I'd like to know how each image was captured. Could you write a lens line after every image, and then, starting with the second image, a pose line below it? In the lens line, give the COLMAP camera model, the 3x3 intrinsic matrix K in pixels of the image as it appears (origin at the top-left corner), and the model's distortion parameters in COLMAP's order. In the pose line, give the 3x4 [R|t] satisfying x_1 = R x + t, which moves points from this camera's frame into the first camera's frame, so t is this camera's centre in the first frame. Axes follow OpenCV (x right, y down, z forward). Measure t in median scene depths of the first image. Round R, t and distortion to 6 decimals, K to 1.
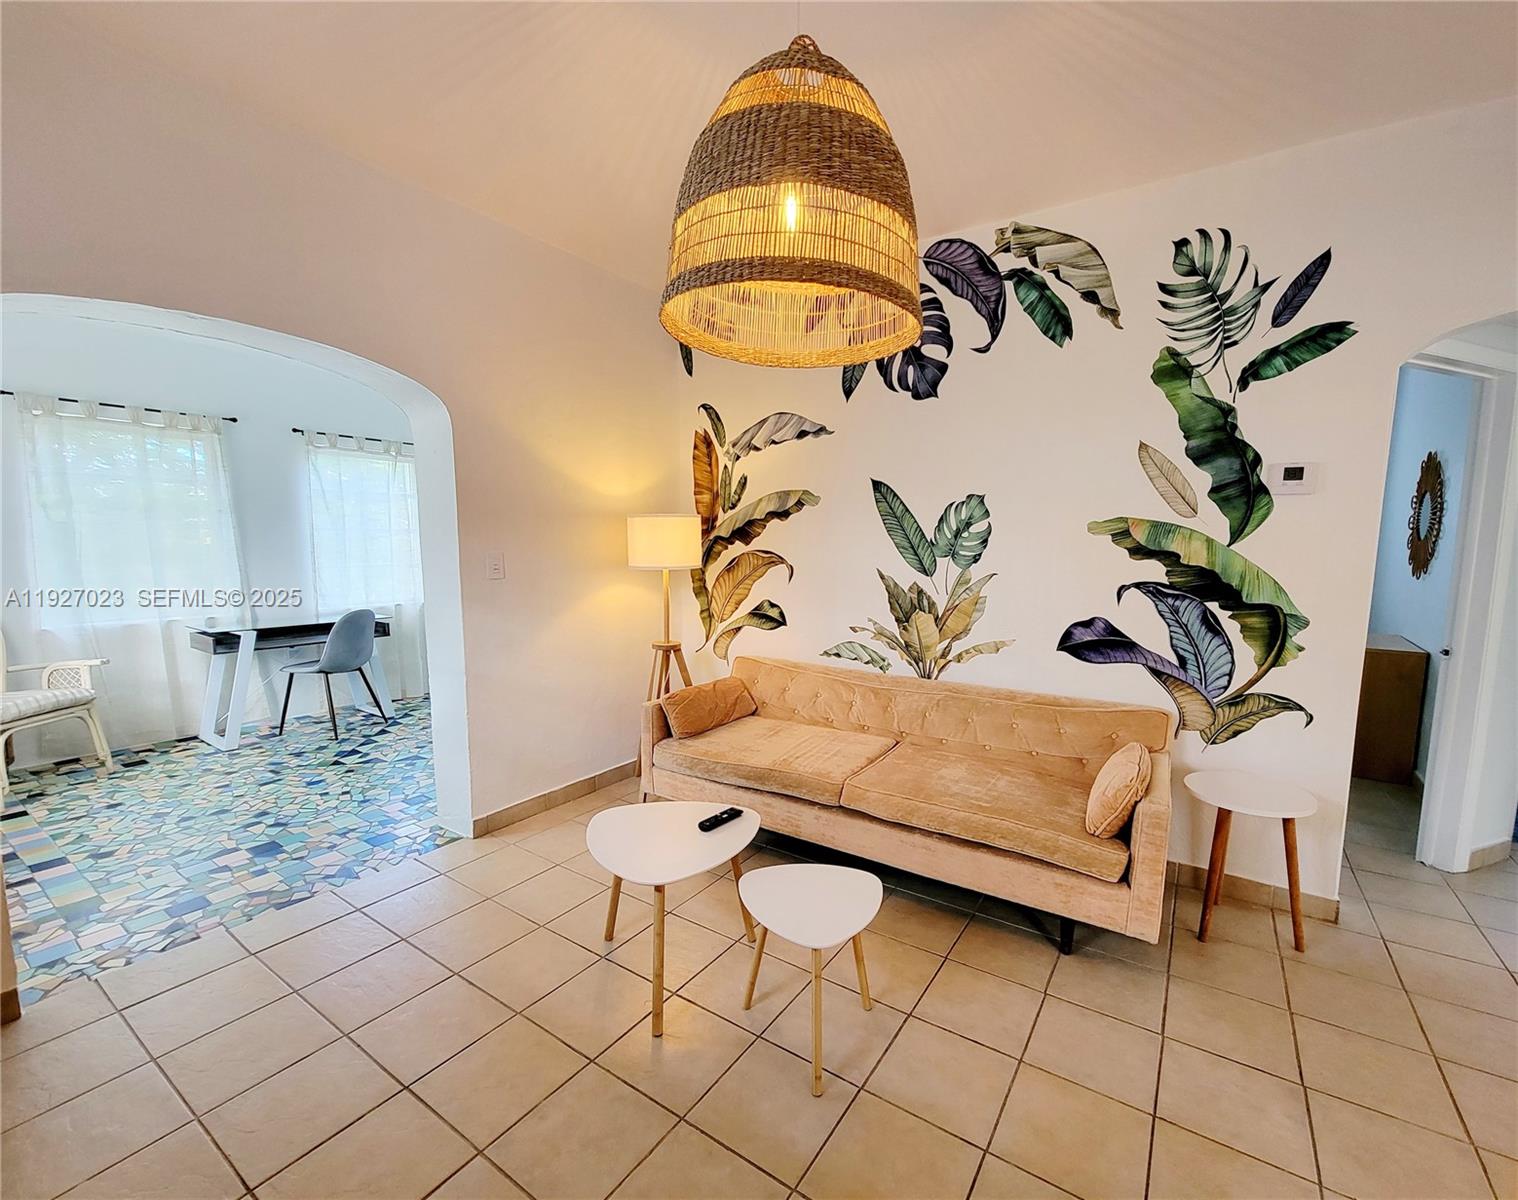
lens RADIAL K [[647.5, 0, 796.2], [0, 647.5, 613.6], [0, 0, 1]] dist [0.001090, -0.000505]
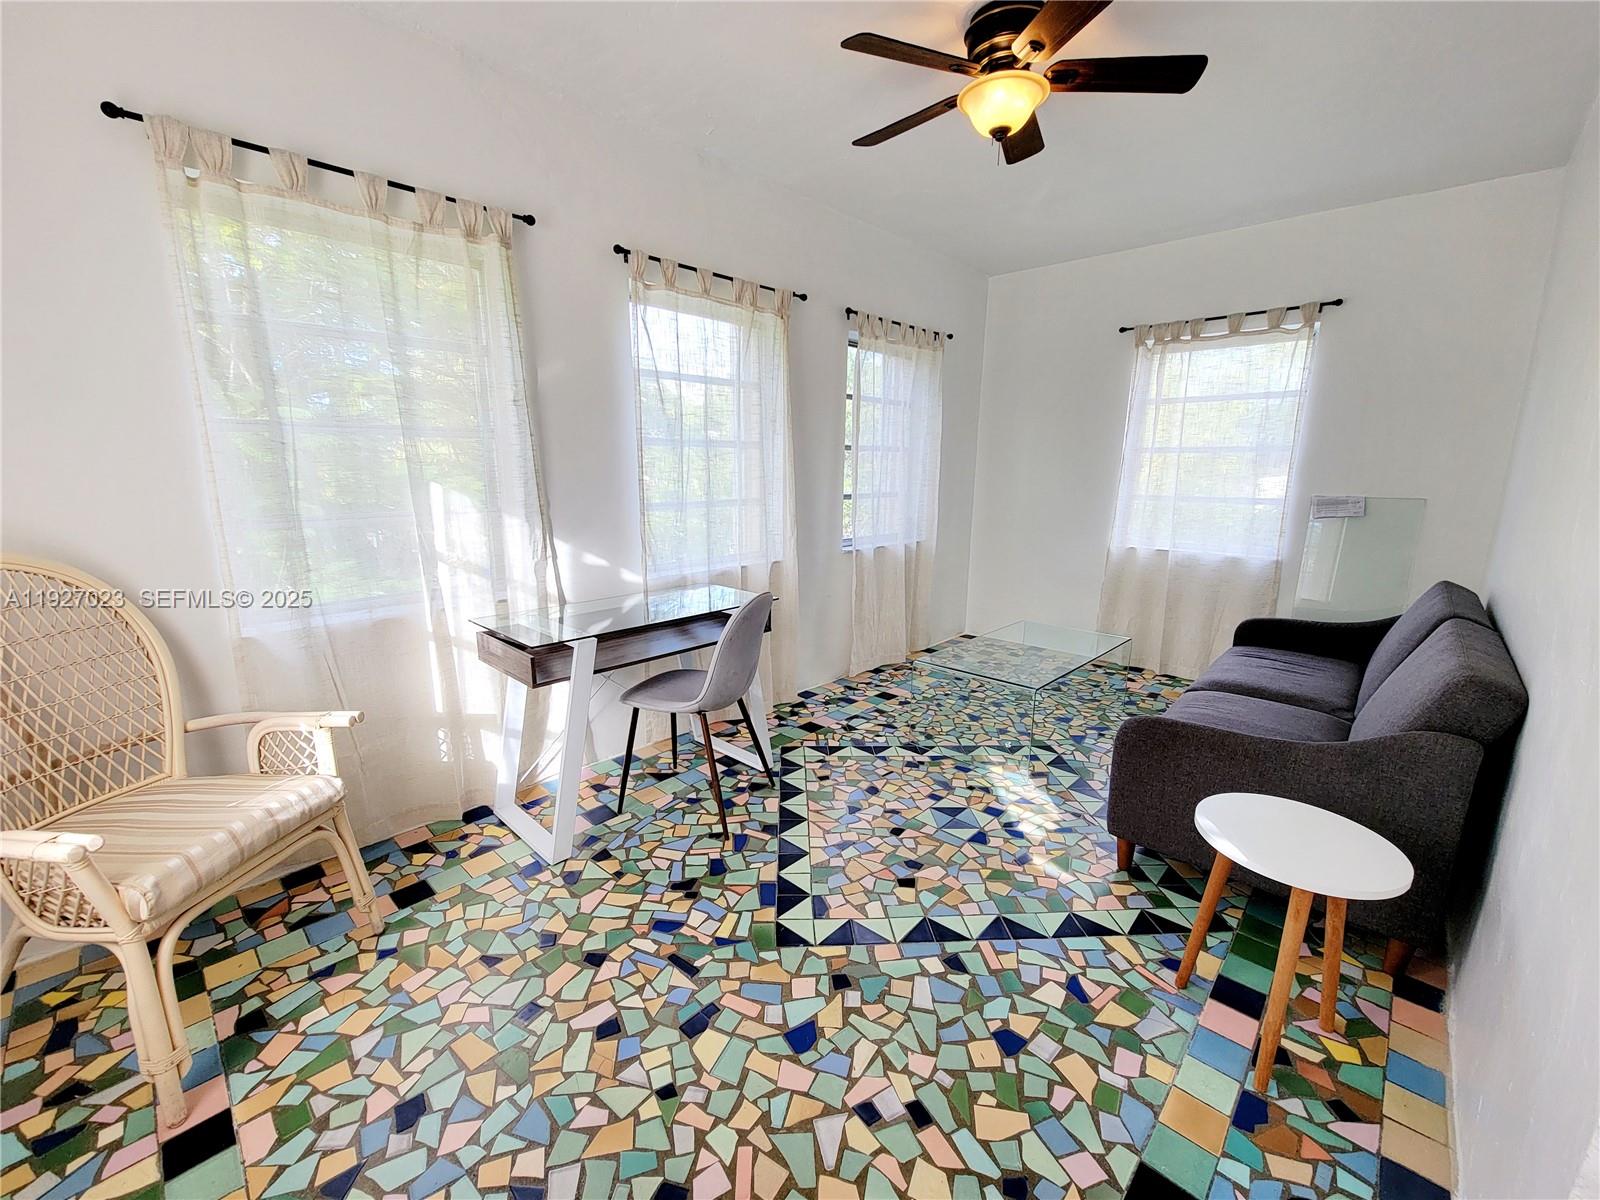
lens RADIAL K [[655.3, 0, 799.6], [0, 655.3, 606.3], [0, 0, 1]] dist [-0.001742, 0.000474]
pose [[0.982999, 0.029659, -0.181198, -0.617746], [-0.010958, 0.994585, 0.103348, -0.056410], [0.183282, -0.099606, 0.978001, 0.557932]]
